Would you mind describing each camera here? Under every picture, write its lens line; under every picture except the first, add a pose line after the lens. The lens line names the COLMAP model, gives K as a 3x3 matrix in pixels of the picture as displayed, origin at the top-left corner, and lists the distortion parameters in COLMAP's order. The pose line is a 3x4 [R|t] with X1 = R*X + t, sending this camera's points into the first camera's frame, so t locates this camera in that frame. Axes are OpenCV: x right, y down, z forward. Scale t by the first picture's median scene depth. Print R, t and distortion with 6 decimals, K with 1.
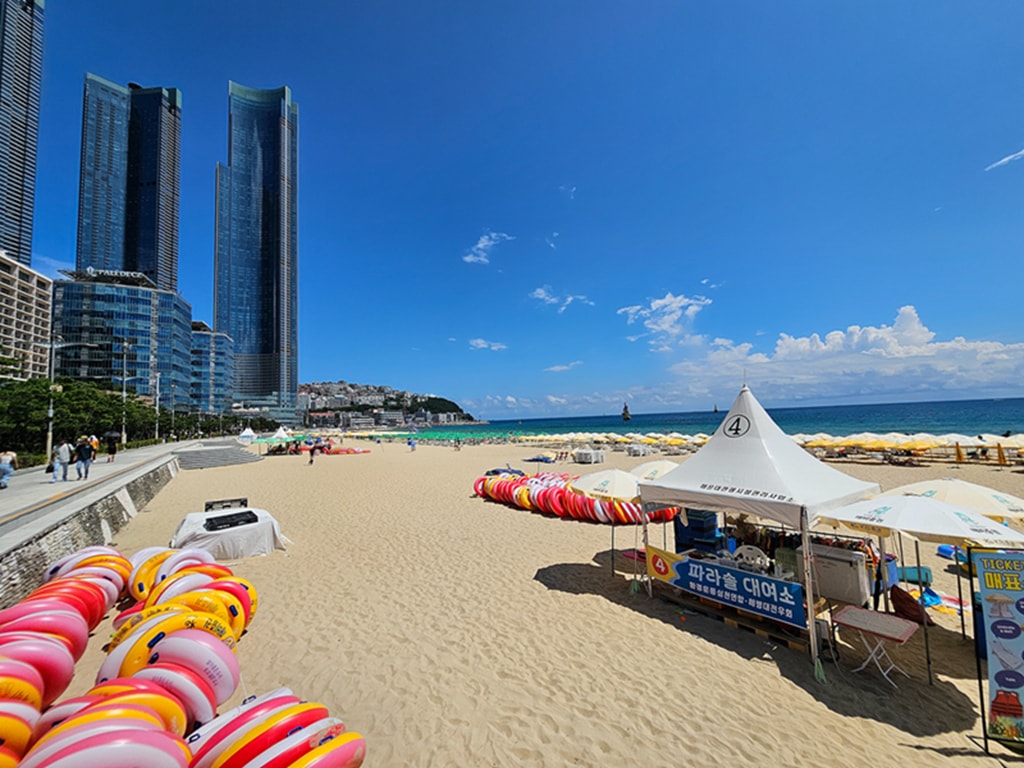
lens RADIAL K [[421.4, 0, 501.9], [0, 421.4, 387.4], [0, 0, 1]] dist [-0.000267, 0.000281]
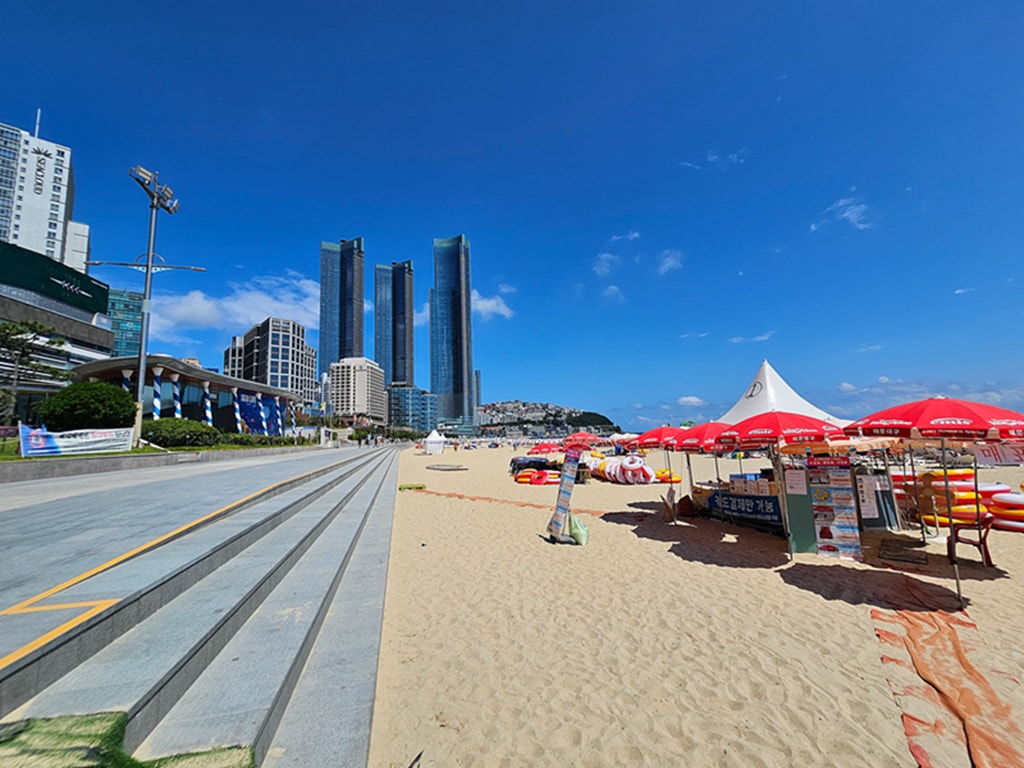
lens RADIAL K [[425.3, 0, 493.8], [0, 425.3, 379.3], [0, 0, 1]] dist [-0.000207, 0.000679]
pose [[0.893091, -0.050229, -0.447062, 0.230707], [0.031581, 0.998296, -0.049073, -0.030534], [0.448765, 0.029708, 0.893156, -0.310904]]
